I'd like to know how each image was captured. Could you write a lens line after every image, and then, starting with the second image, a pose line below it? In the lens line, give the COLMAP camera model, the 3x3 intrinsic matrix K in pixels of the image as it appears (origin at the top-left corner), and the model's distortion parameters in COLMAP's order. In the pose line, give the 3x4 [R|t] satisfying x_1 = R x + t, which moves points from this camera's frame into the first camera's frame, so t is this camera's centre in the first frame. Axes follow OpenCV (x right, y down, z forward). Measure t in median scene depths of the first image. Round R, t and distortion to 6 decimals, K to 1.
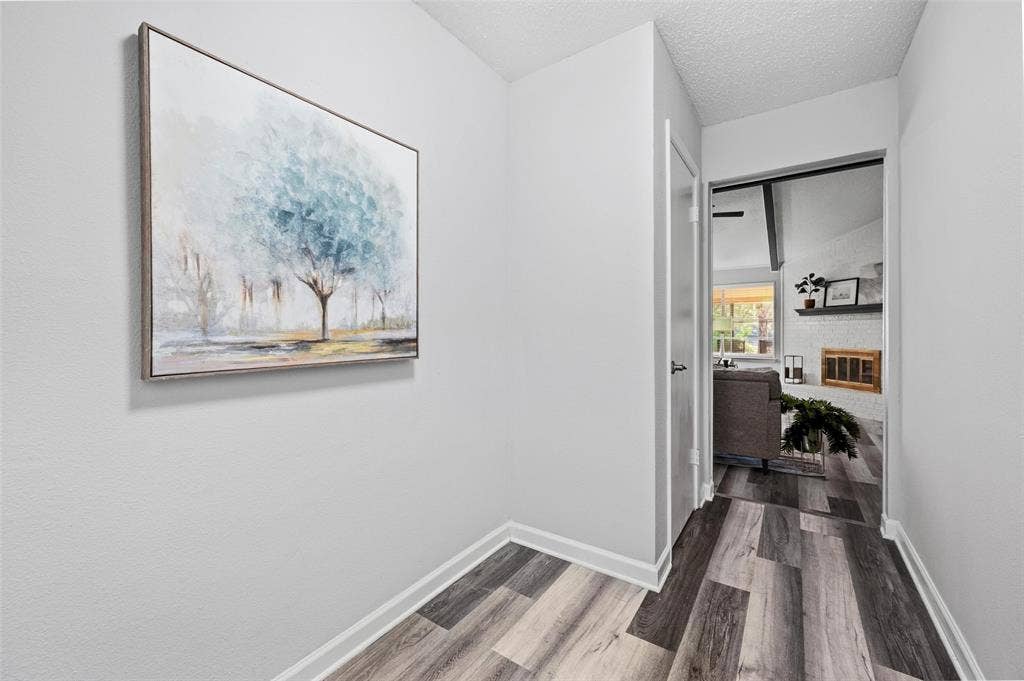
lens RADIAL K [[402.4, 0, 513.2], [0, 402.4, 335.3], [0, 0, 1]] dist [0.000923, 0.000195]
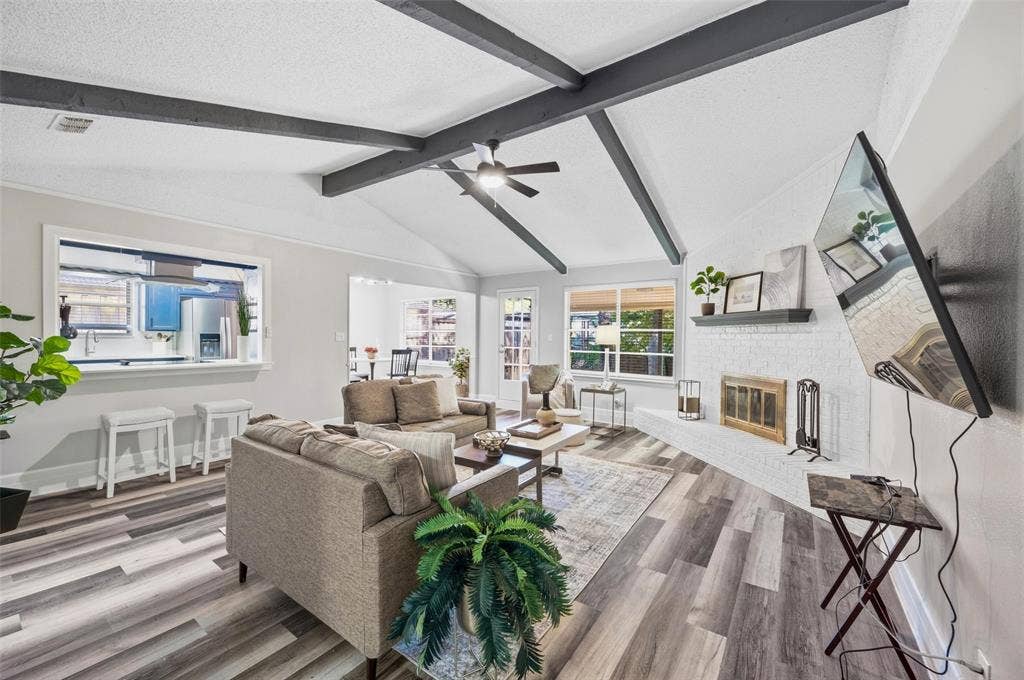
lens RADIAL K [[402.4, 0, 508.5], [0, 402.4, 341.0], [0, 0, 1]] dist [0.000923, 0.000195]
pose [[0.999569, 0.015679, -0.024831, 0.408903], [-0.015666, 0.999877, 0.000735, -0.017615], [0.024839, -0.000346, 0.999691, 0.282292]]
